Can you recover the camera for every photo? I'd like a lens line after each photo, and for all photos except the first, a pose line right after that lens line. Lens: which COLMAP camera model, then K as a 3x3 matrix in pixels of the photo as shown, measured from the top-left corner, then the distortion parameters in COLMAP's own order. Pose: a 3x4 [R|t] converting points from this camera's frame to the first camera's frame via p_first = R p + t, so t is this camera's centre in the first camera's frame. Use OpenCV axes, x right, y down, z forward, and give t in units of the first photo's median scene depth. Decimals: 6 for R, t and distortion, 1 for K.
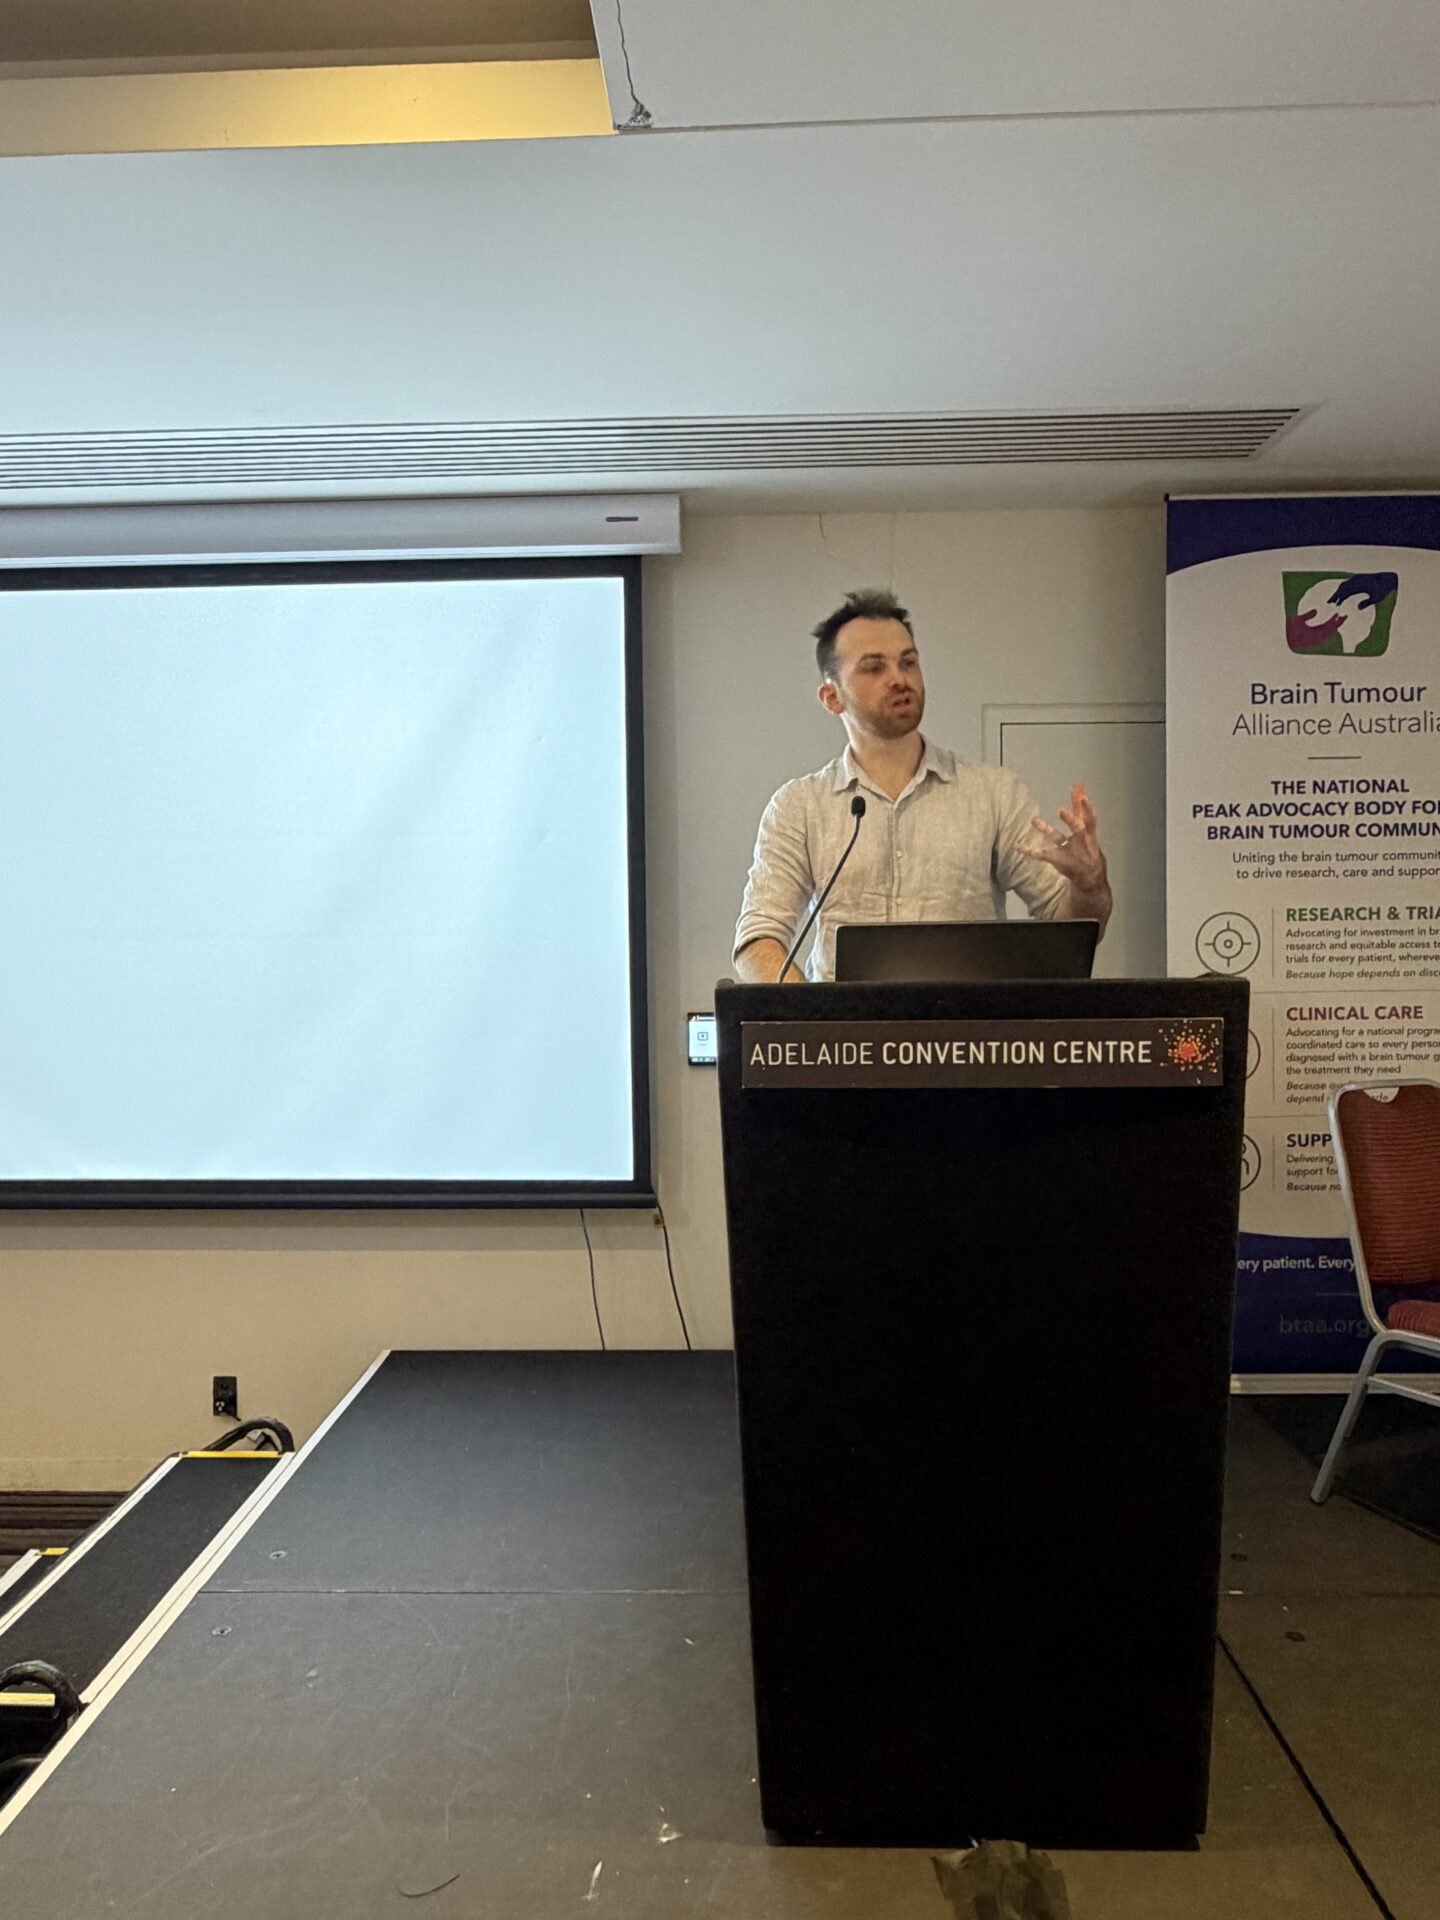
lens RADIAL K [[1275.1, 0, 719.9], [0, 1275.1, 957.0], [0, 0, 1]] dist [-0.006191, 0.006091]
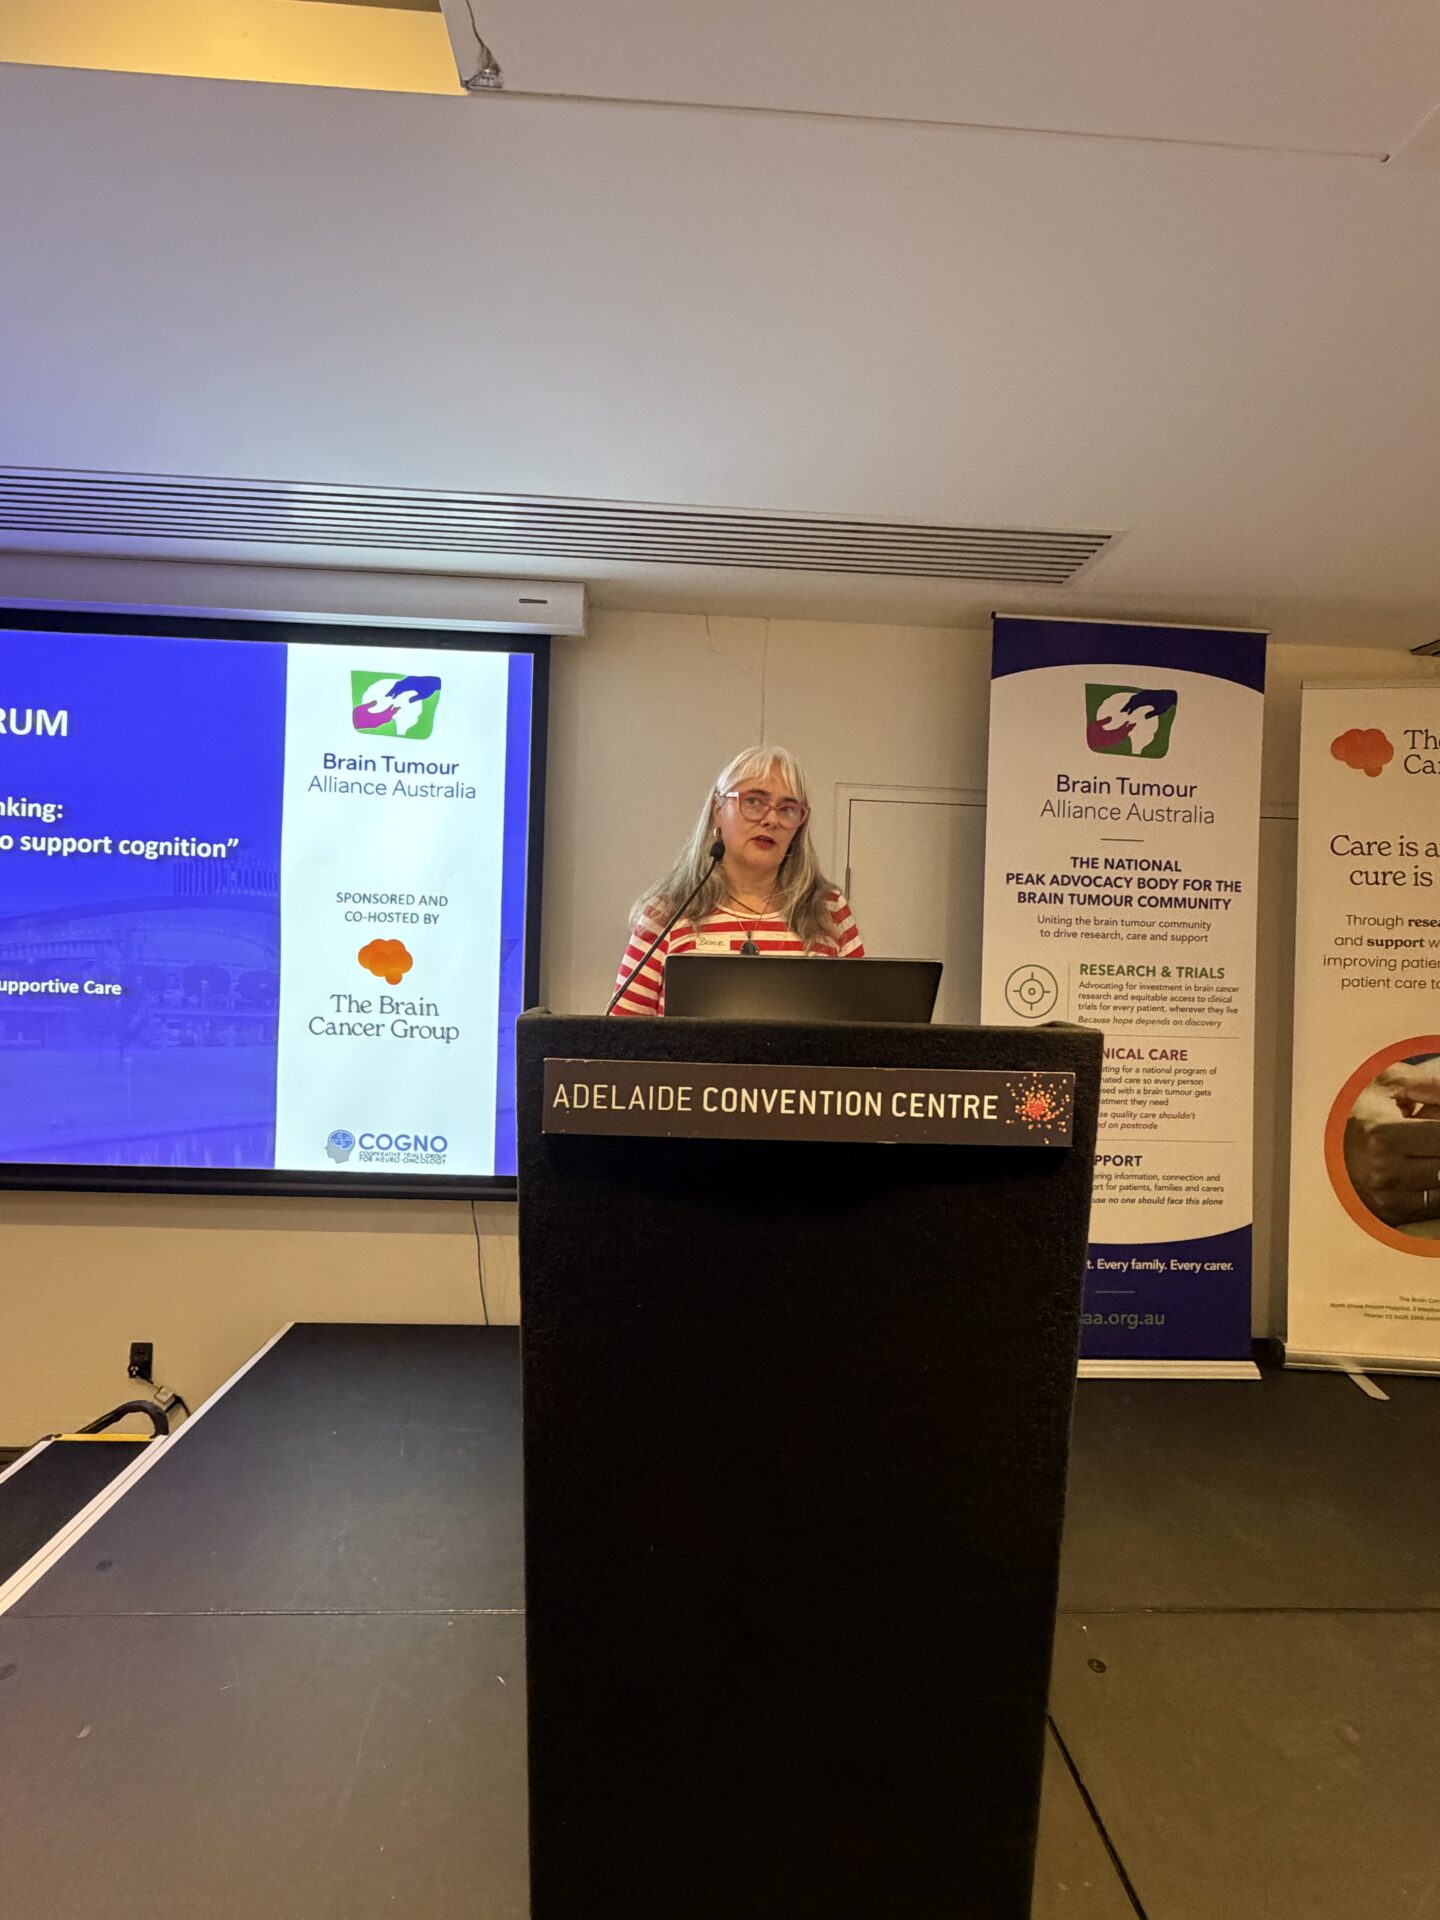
lens RADIAL K [[900.6, 0, 725.6], [0, 900.6, 956.8], [0, 0, 1]] dist [-0.000906, 0.001304]
pose [[0.995503, 0.044648, 0.083543, 0.044633], [-0.041817, 0.998500, -0.035340, -0.001049], [-0.084996, 0.031688, 0.995877, 0.191253]]
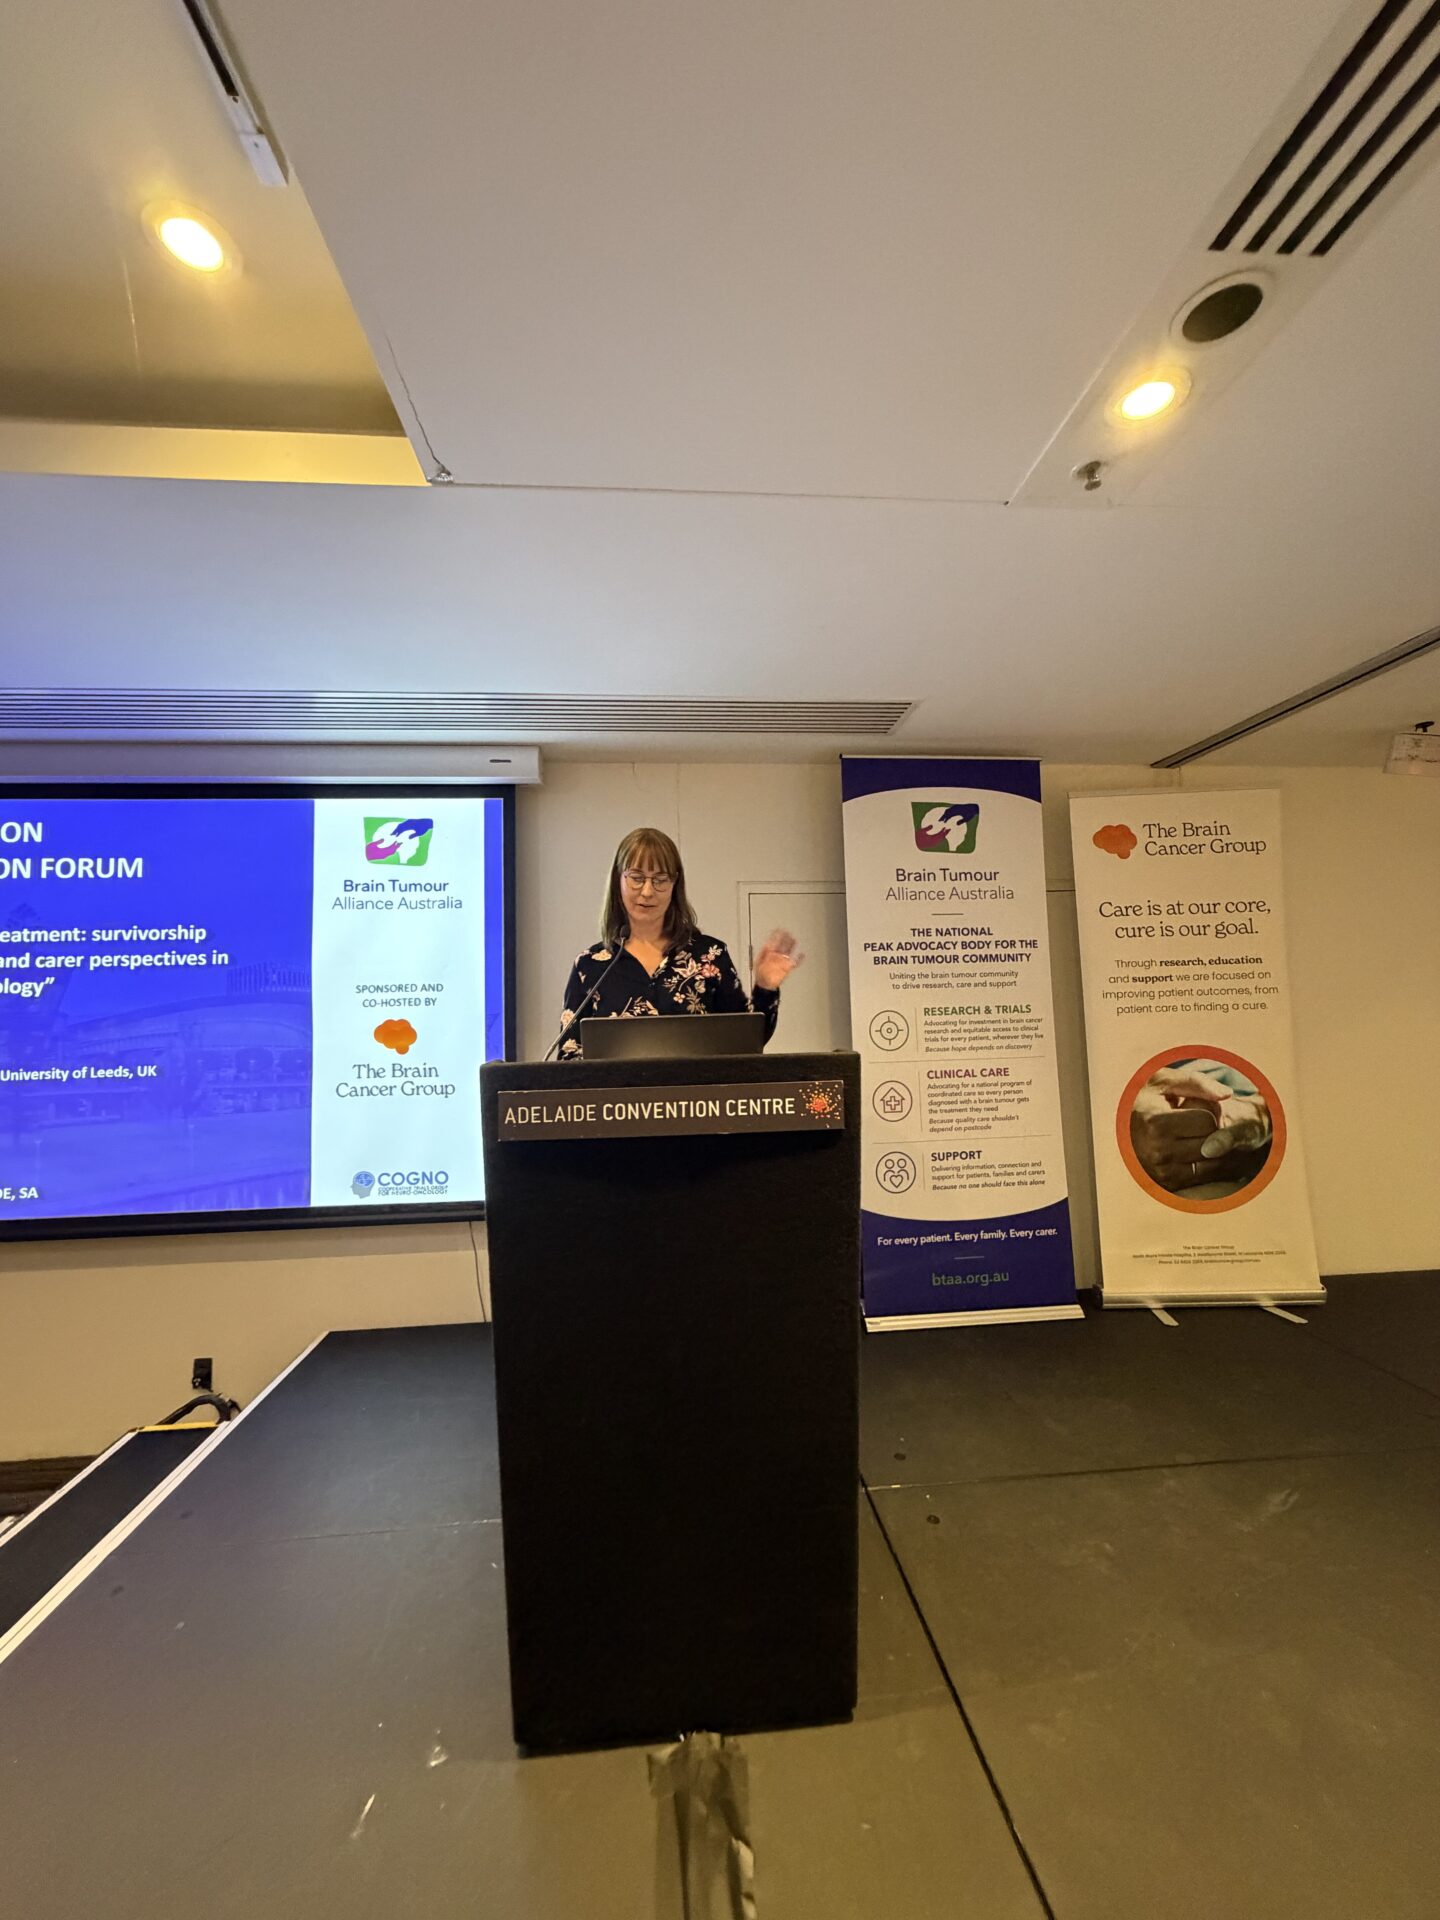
lens RADIAL K [[768.8, 0, 724.6], [0, 768.8, 955.6], [0, 0, 1]] dist [-0.000599, -0.000222]
pose [[0.992393, -0.003218, 0.123065, 0.080555], [0.017357, 0.993329, -0.113998, 0.002405], [-0.121877, 0.115267, 0.985829, 0.076682]]
